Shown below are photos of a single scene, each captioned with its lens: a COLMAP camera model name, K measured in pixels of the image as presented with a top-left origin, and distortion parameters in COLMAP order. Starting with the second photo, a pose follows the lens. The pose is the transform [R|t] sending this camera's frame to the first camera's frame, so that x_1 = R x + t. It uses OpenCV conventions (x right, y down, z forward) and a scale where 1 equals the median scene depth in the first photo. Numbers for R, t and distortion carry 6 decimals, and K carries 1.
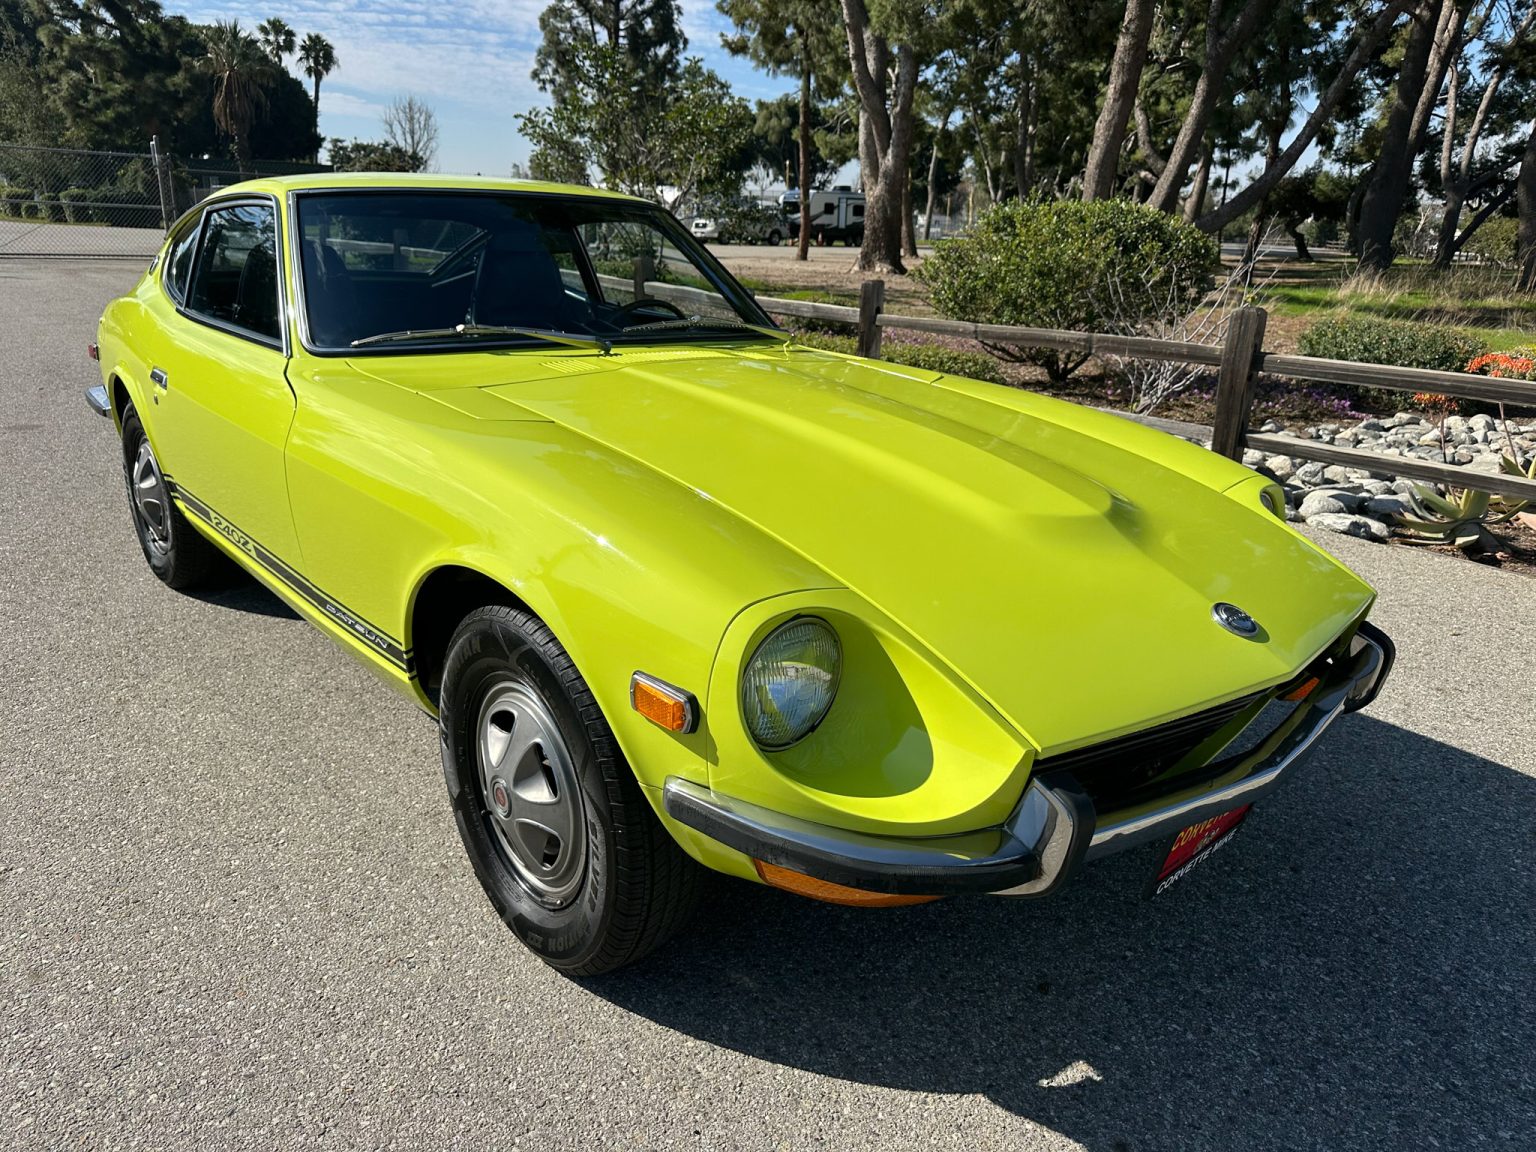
lens RADIAL K [[1100.8, 0, 760.6], [0, 1100.8, 566.0], [0, 0, 1]] dist [0.020695, -0.025043]
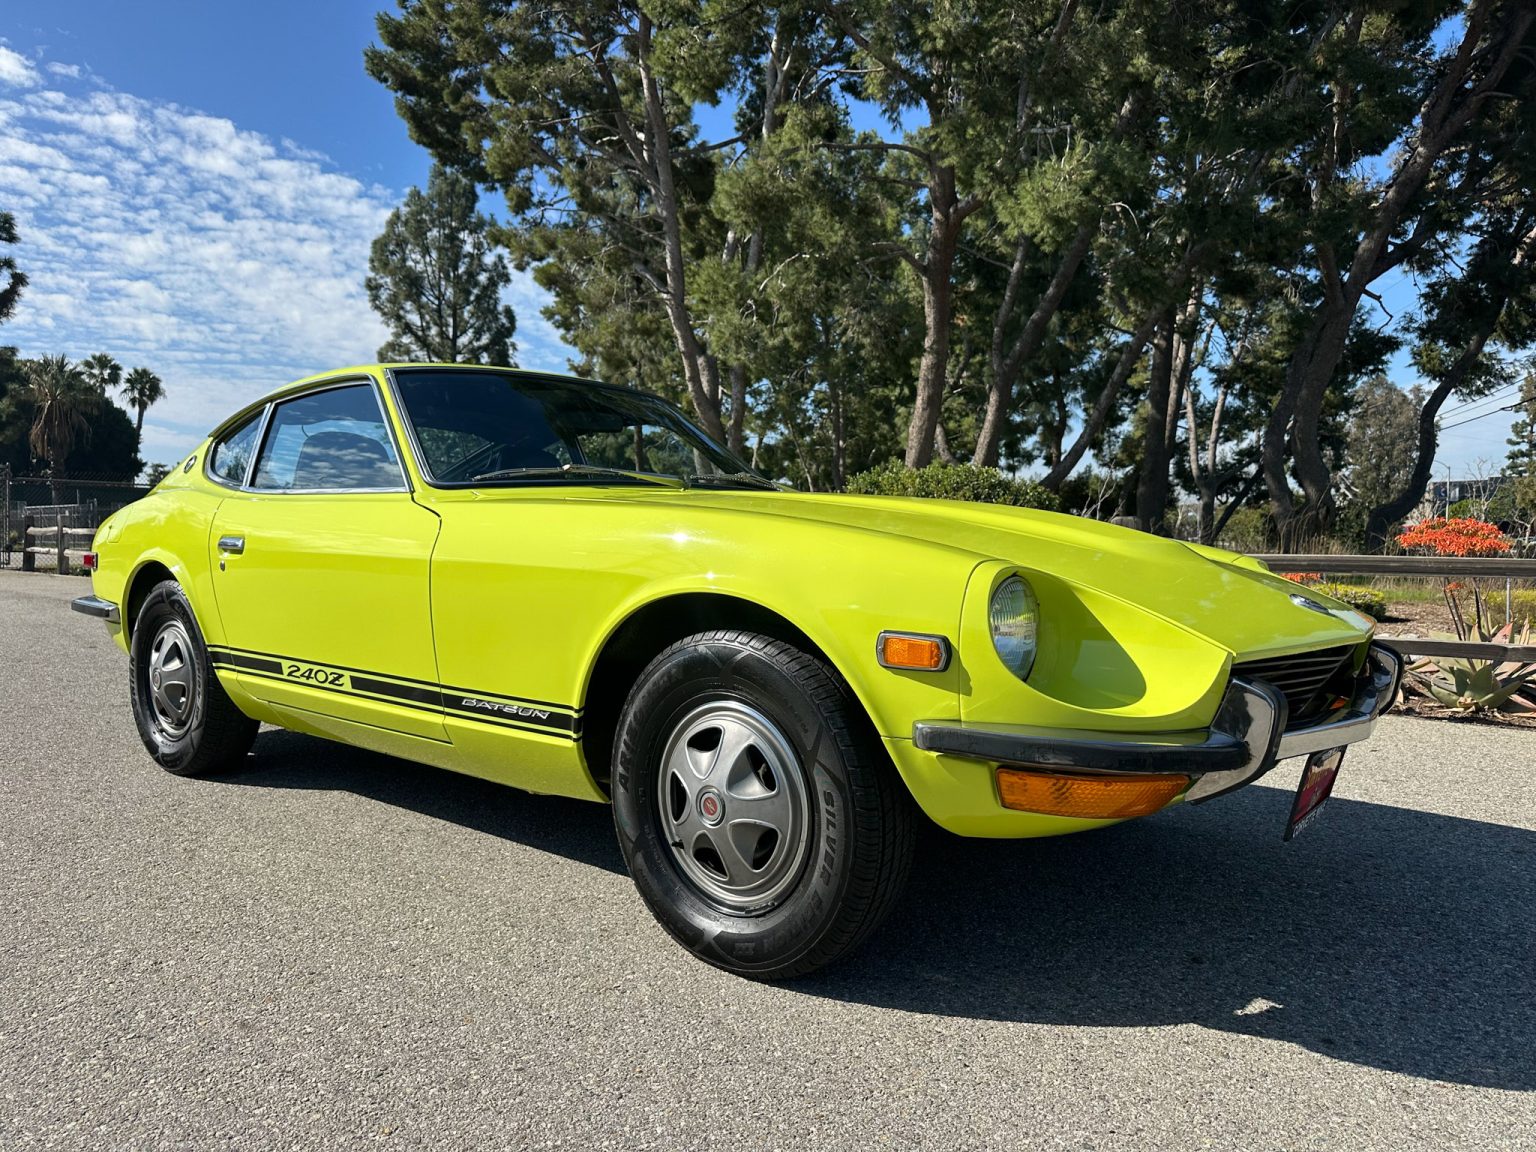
lens RADIAL K [[1100.8, 0, 762.4], [0, 1100.8, 559.2], [0, 0, 1]] dist [0.020695, -0.025043]
pose [[0.986802, -0.028966, 0.159317, -0.082255], [0.071883, 0.959976, -0.270702, 0.063812], [-0.145100, 0.278582, 0.949388, -0.025082]]
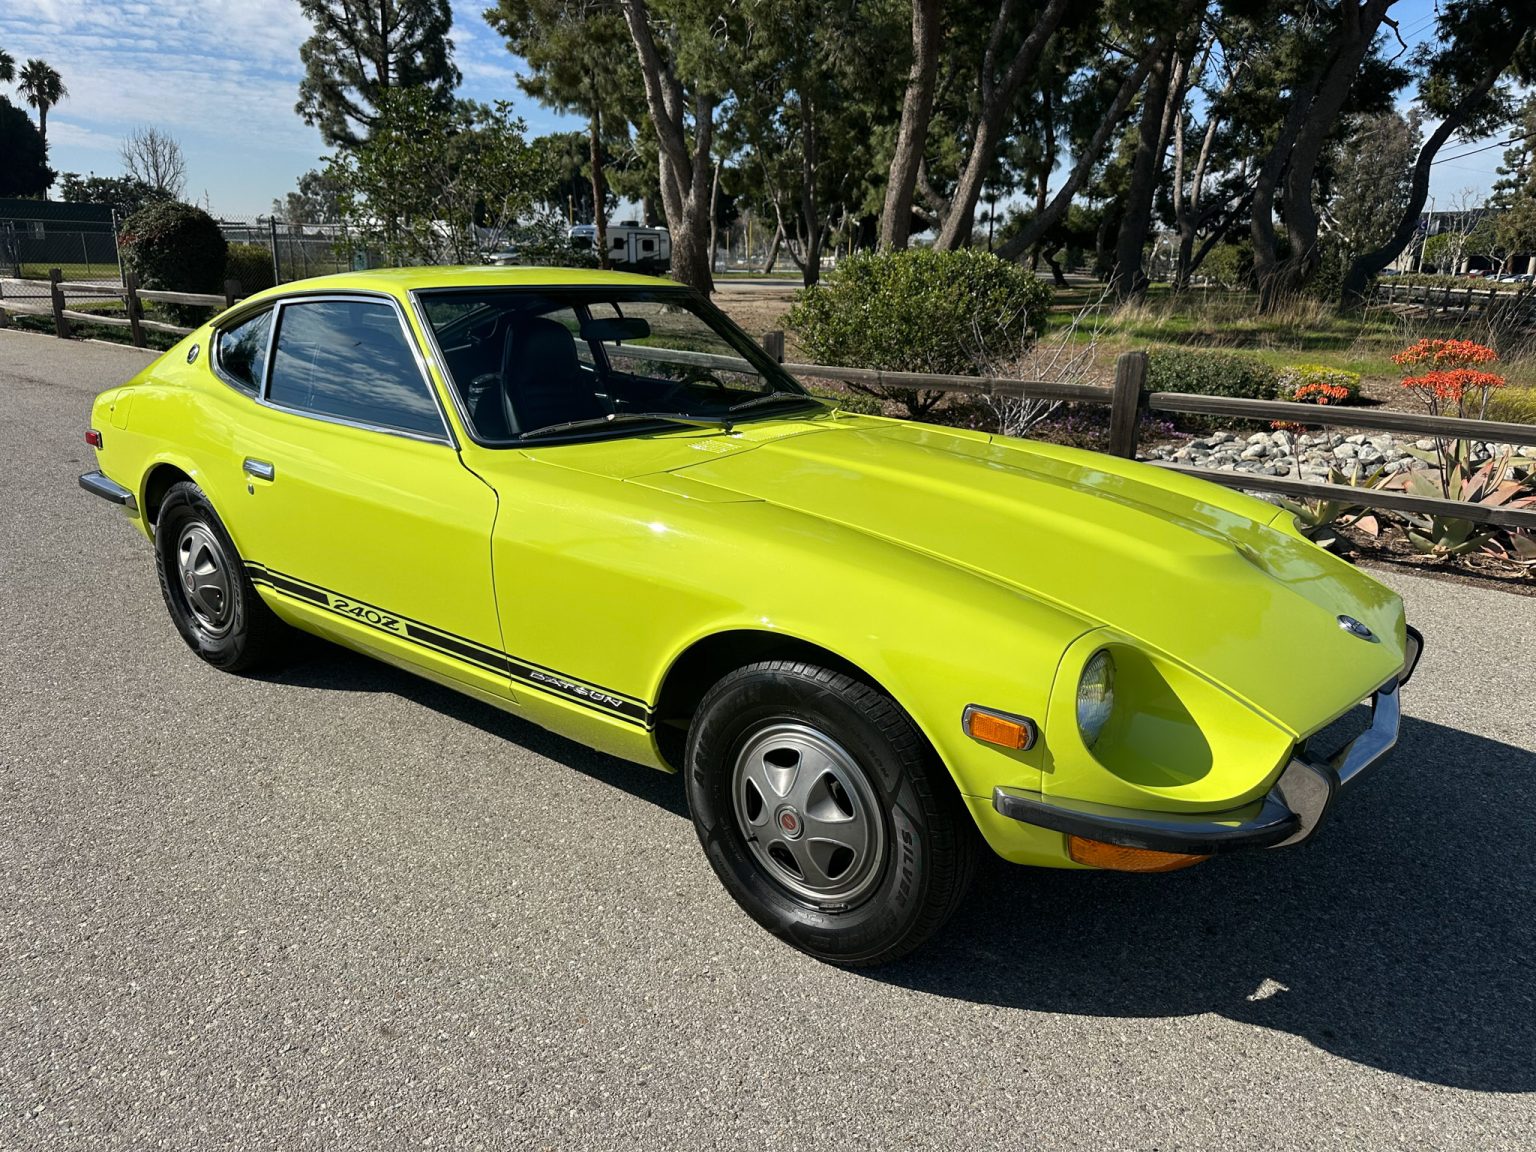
lens RADIAL K [[1100.8, 0, 761.9], [0, 1100.8, 577.9], [0, 0, 1]] dist [0.020695, -0.025043]
pose [[0.980818, -0.067024, 0.183039, -0.108499], [0.069985, 0.997500, -0.009754, -0.010127], [-0.181928, 0.022376, 0.983057, -0.036826]]
